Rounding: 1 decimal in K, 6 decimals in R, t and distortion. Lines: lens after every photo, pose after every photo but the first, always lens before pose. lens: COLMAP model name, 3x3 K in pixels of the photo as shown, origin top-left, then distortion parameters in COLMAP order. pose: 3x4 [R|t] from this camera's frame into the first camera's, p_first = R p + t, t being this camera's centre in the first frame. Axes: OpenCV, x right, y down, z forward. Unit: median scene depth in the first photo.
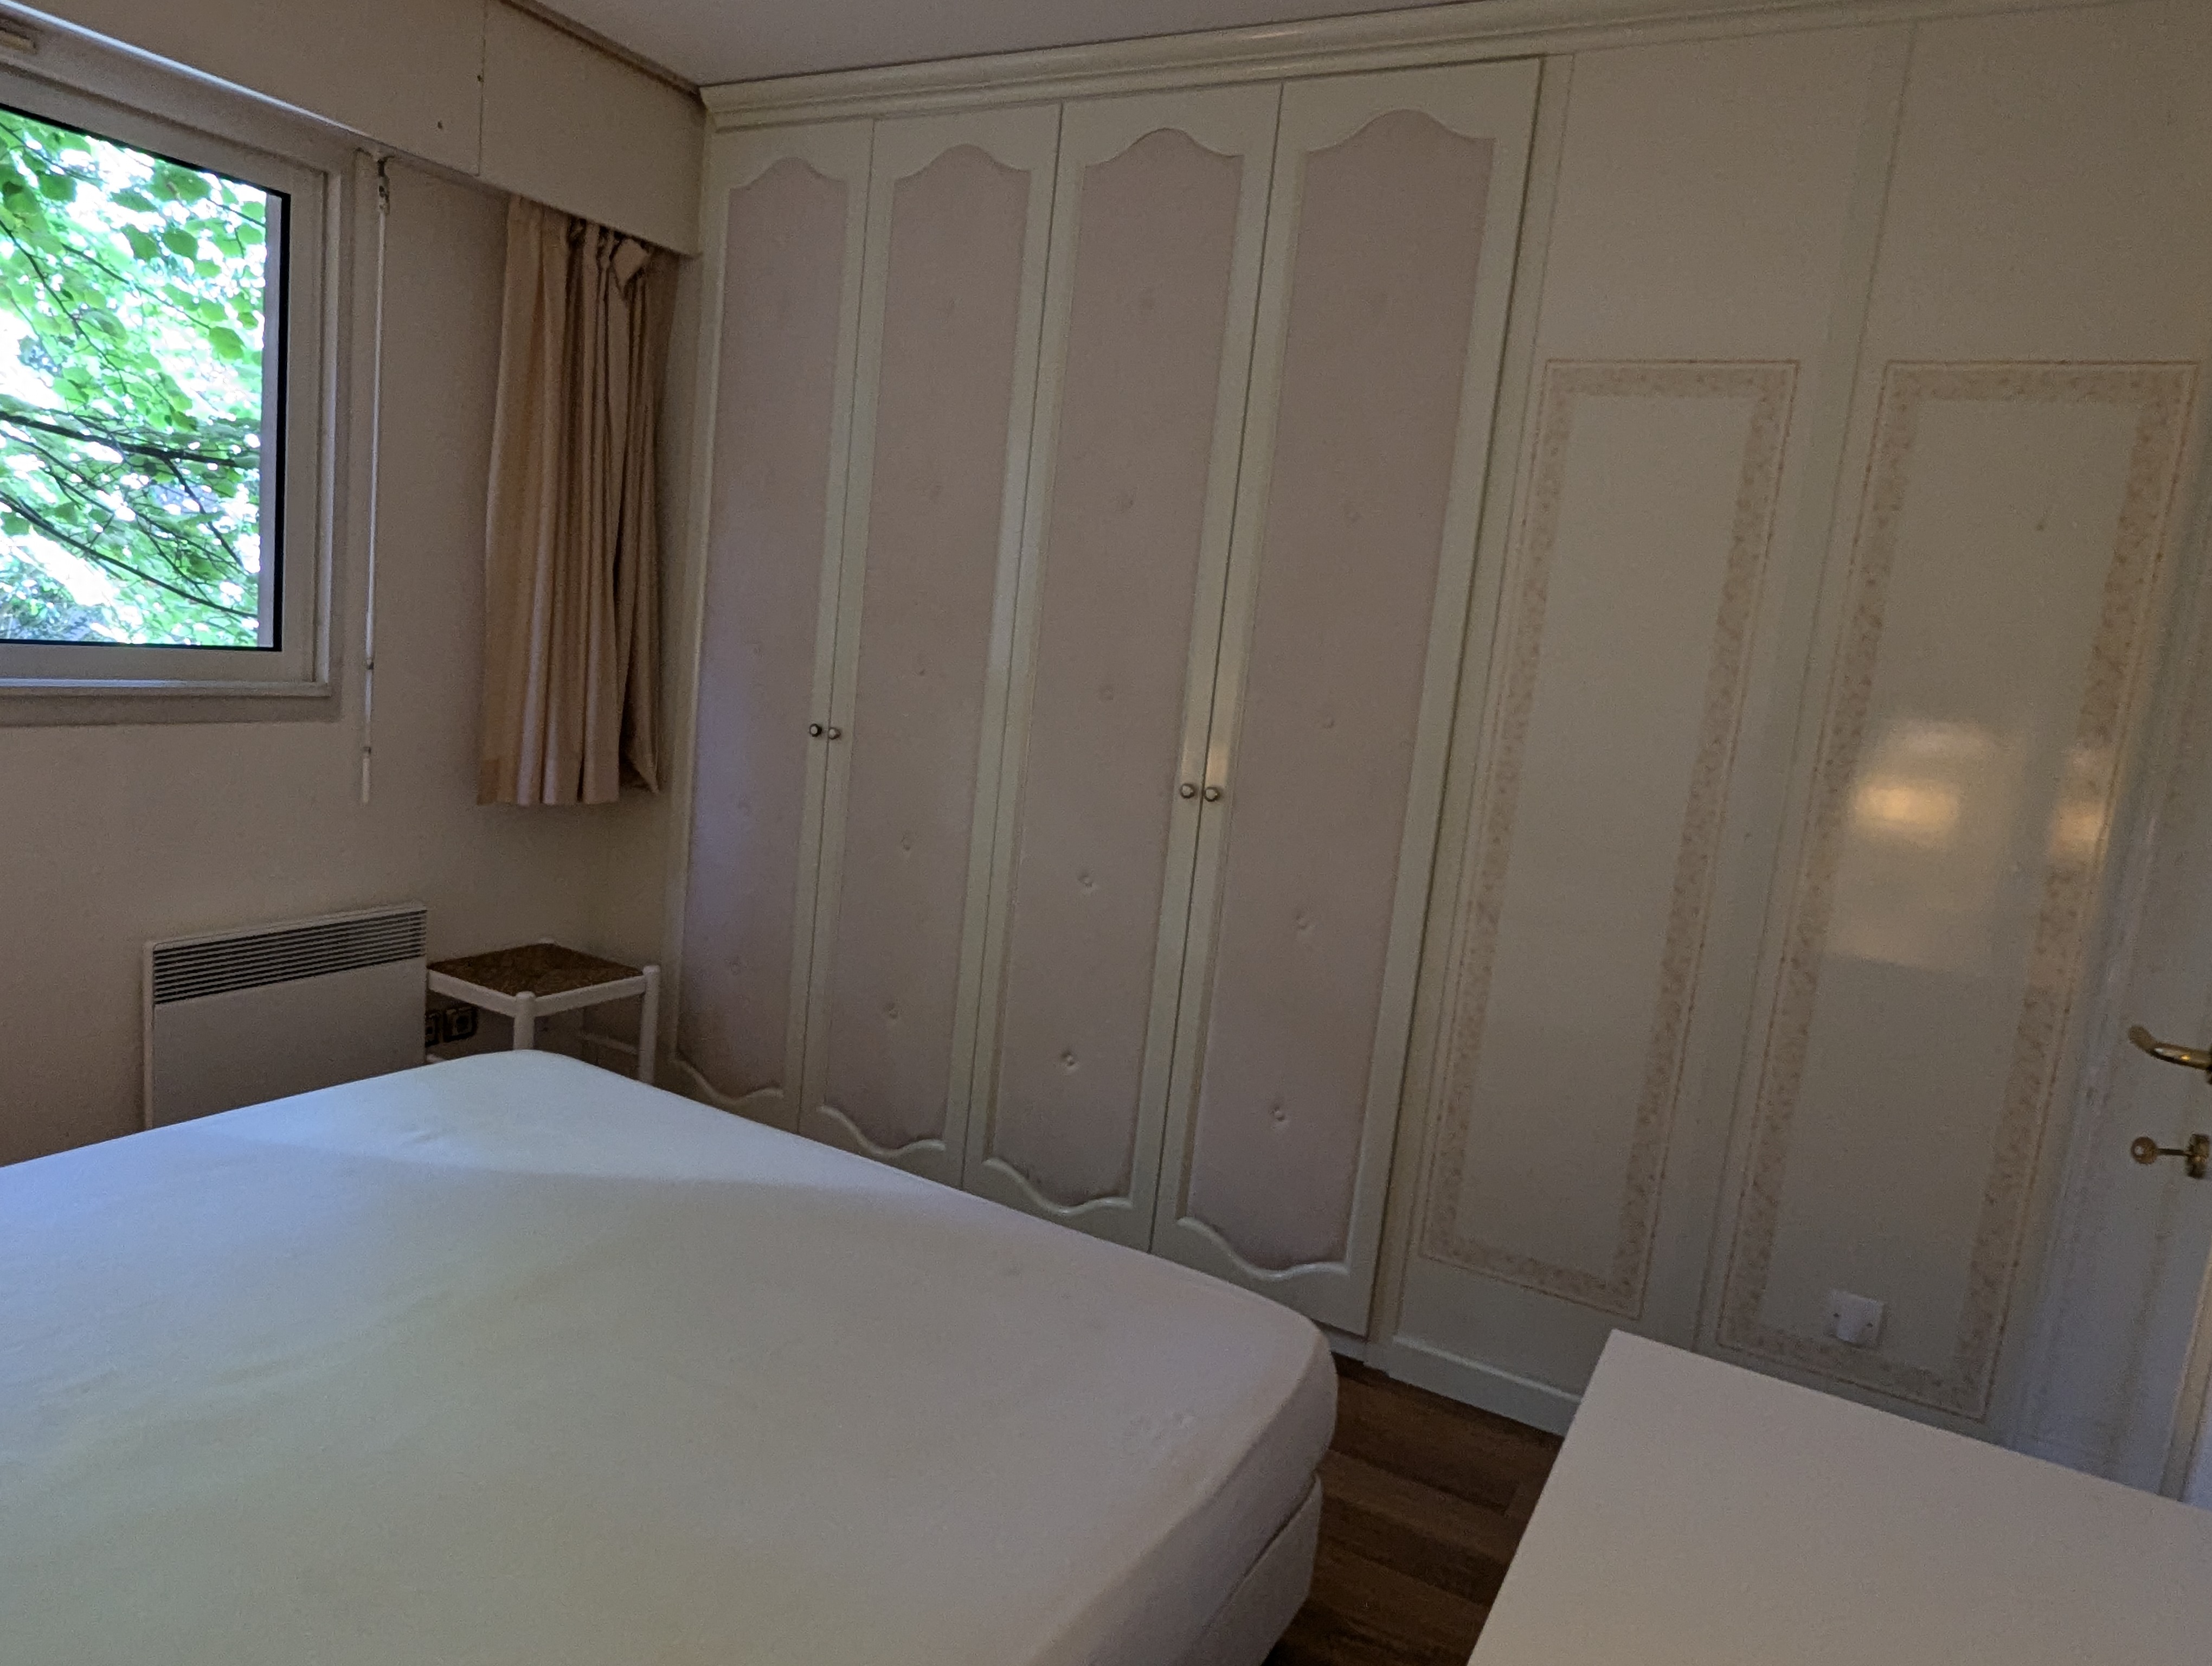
lens RADIAL K [[1435.6, 0, 1106.0], [0, 1435.6, 833.0], [0, 0, 1]] dist [-0.002484, -0.000737]
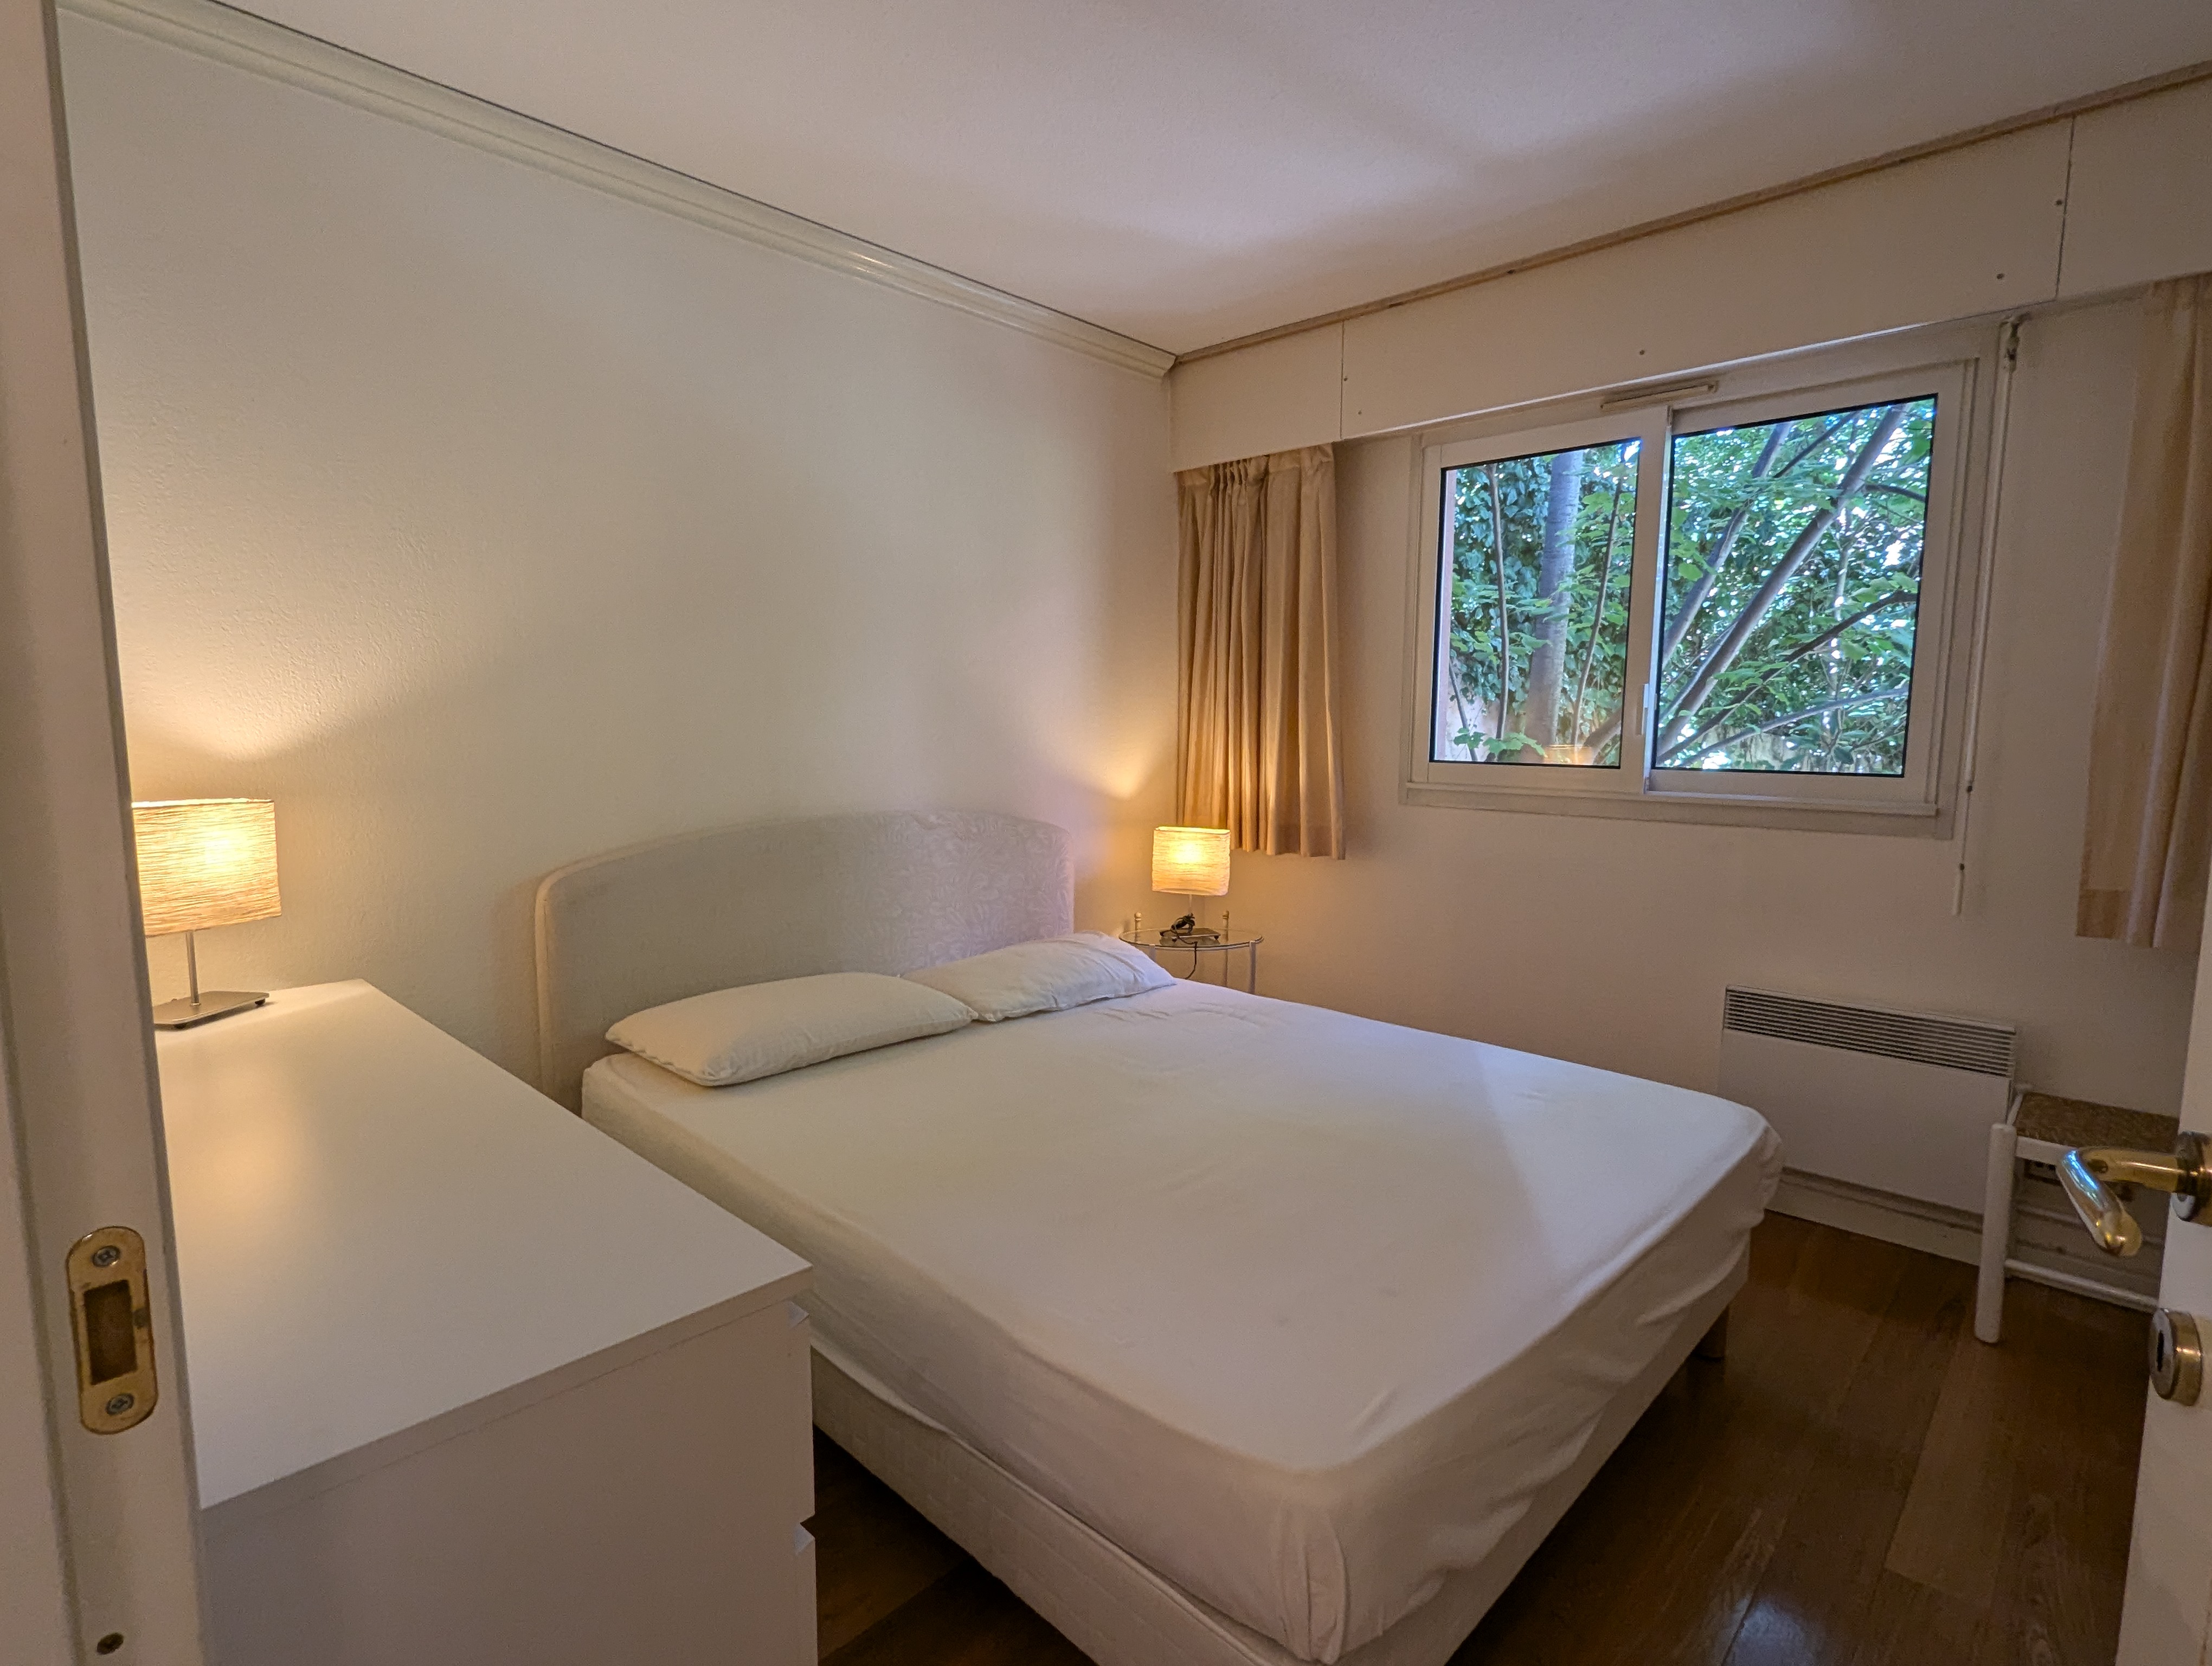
lens RADIAL K [[1103.6, 0, 1106.0], [0, 1103.6, 833.0], [0, 0, 1]] dist [0.000648, -0.000006]
pose [[-0.260899, -0.003239, -0.965361, 0.480098], [-0.178117, 0.982987, 0.044840, -0.005995], [0.948792, 0.183645, -0.257037, 0.633751]]
